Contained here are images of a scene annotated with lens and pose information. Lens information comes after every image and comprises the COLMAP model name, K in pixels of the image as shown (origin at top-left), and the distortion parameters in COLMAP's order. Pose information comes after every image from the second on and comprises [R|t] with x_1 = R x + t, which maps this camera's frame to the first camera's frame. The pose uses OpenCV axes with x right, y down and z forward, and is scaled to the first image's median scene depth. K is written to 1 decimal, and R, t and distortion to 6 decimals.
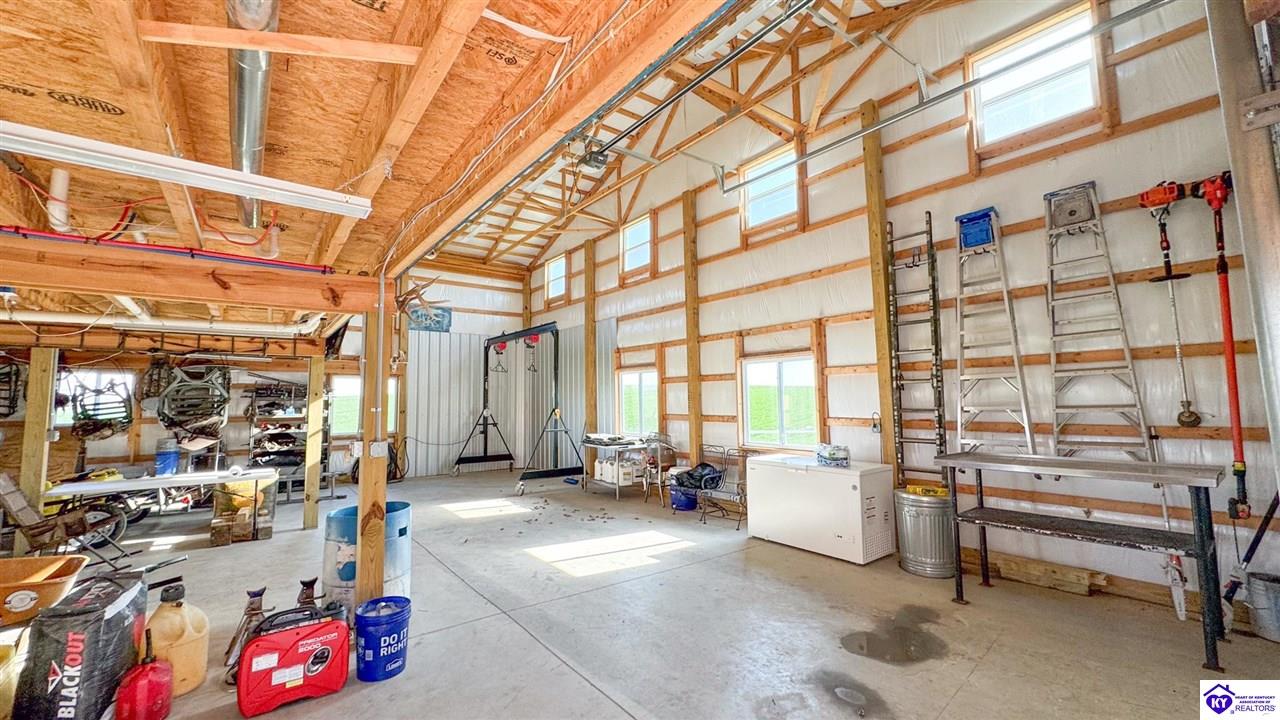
lens RADIAL K [[515.9, 0, 640.0], [0, 515.9, 360.0], [0, 0, 1]] dist [-0.000479, -0.000086]
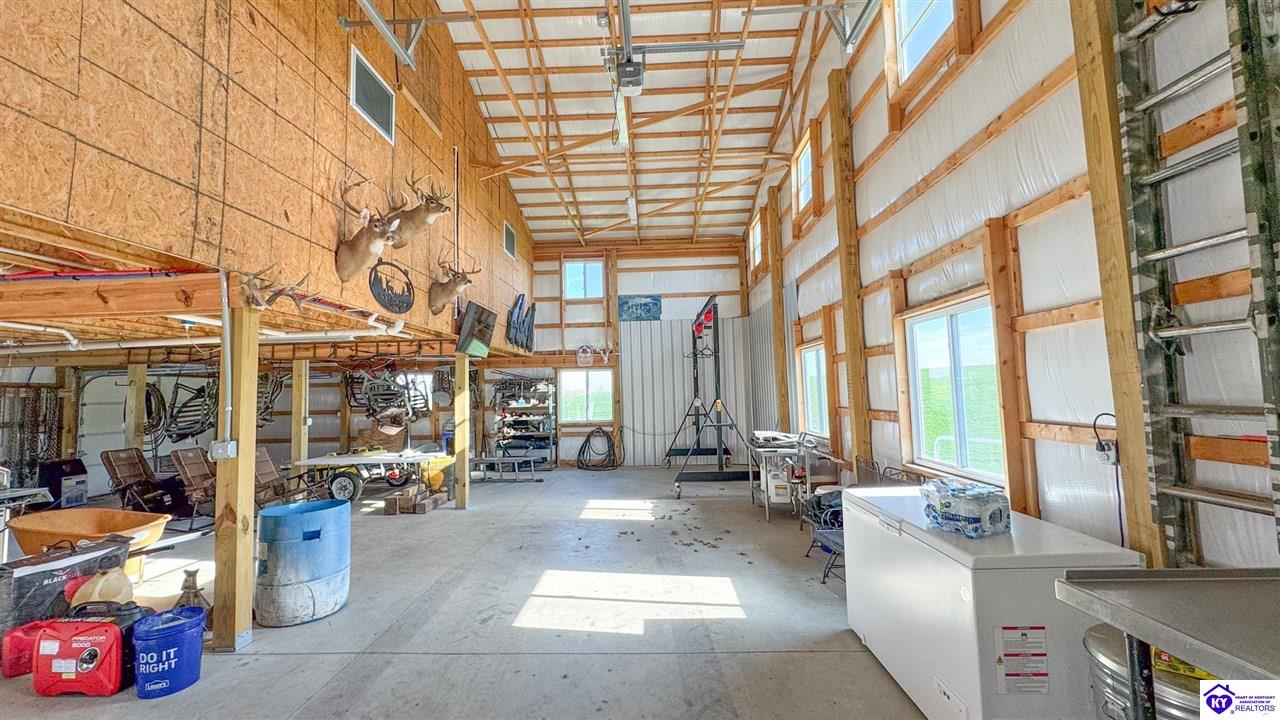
lens RADIAL K [[512.8, 0, 640.0], [0, 512.8, 360.0], [0, 0, 1]] dist [-0.001566, 0.000077]
pose [[0.773260, -0.050754, -0.632055, 0.381317], [0.067792, 0.997695, 0.002823, 0.029780], [0.630455, -0.045031, 0.774919, 0.406795]]
